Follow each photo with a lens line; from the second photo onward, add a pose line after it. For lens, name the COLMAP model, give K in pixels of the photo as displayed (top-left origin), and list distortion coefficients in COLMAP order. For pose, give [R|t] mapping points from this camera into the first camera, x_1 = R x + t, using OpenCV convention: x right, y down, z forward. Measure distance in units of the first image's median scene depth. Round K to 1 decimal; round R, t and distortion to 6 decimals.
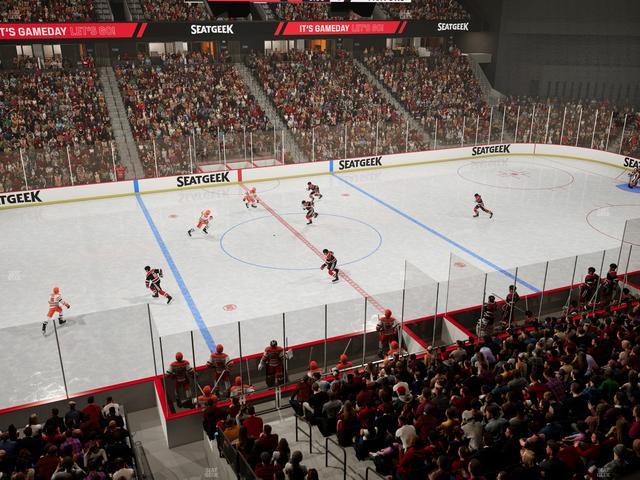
lens RADIAL K [[597.3, 0, 321.2], [0, 597.3, 246.2], [0, 0, 1]] dist [0.001312, -0.000237]
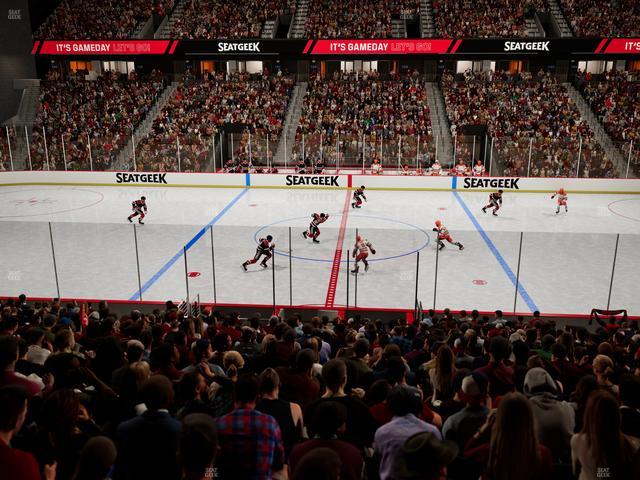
lens RADIAL K [[603.0, 0, 320.0], [0, 603.0, 240.0], [0, 0, 1]] dist [0.002345, 0.001952]
pose [[0.885547, 0.127613, -0.446678, 0.252883], [-0.169809, 0.983910, -0.055552, 0.036078], [0.432402, 0.125044, 0.892968, 0.107136]]
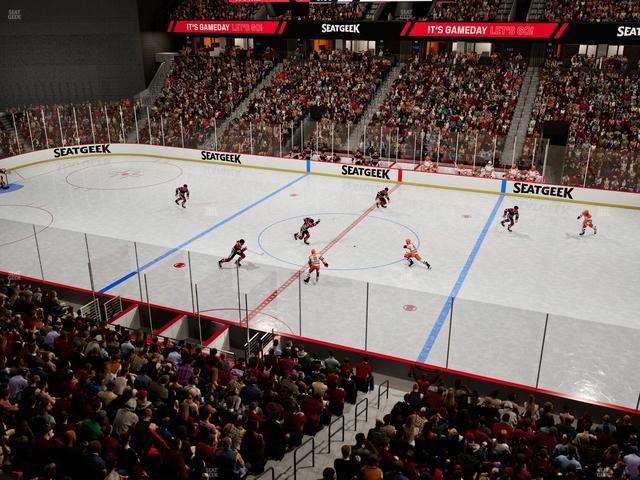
lens RADIAL K [[597.3, 0, 321.2], [0, 597.3, 246.2], [0, 0, 1]] dist [0.001312, -0.000237]
pose [[0.695005, 0.263431, -0.669009, 0.439185], [-0.263050, 0.959118, 0.104394, -0.069597], [0.669159, 0.103428, 0.735887, 0.176238]]
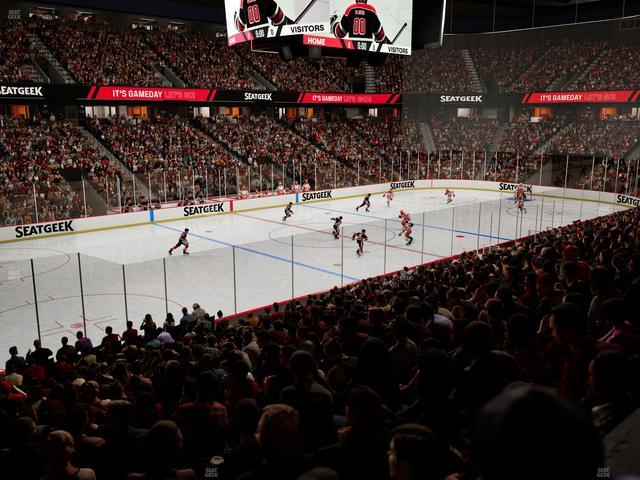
lens RADIAL K [[603.0, 0, 320.0], [0, 603.0, 240.0], [0, 0, 1]] dist [0.002345, 0.001952]
pose [[0.940954, -0.068283, 0.331578, -0.342117], [0.122313, 0.981857, -0.144904, 0.127753], [-0.315667, 0.176904, 0.932233, -0.124858]]
